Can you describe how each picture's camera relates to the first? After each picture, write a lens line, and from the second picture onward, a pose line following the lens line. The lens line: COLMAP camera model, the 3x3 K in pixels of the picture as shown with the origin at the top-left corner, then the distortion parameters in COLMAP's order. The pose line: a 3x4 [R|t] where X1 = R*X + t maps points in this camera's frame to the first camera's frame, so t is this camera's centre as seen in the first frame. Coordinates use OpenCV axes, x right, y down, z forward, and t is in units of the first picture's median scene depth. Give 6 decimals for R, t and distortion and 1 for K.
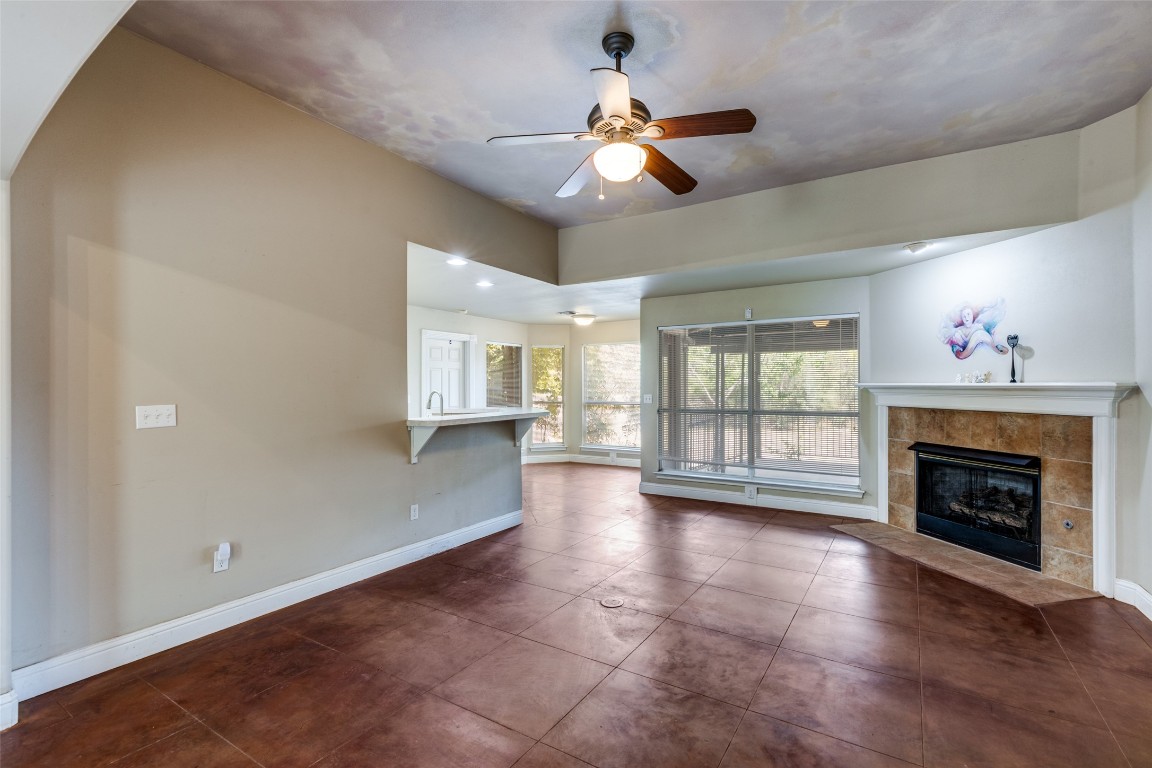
lens RADIAL K [[521.5, 0, 580.4], [0, 521.5, 389.3], [0, 0, 1]] dist [0.000282, -0.002122]
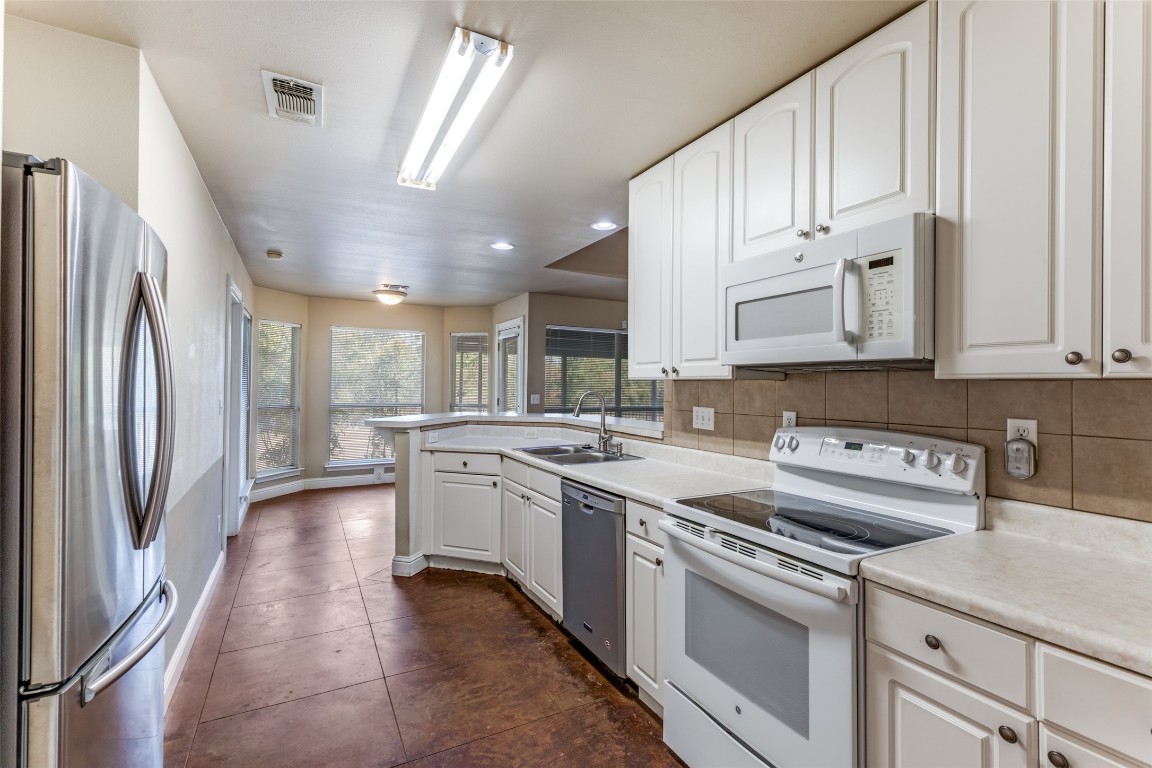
lens RADIAL K [[521.5, 0, 580.3], [0, 521.5, 384.1], [0, 0, 1]] dist [0.000282, -0.002122]
pose [[0.502522, 0.006875, 0.864537, -1.021874], [-0.000666, 0.999971, -0.007565, -0.003169], [-0.864564, 0.003226, 0.502512, 0.708822]]
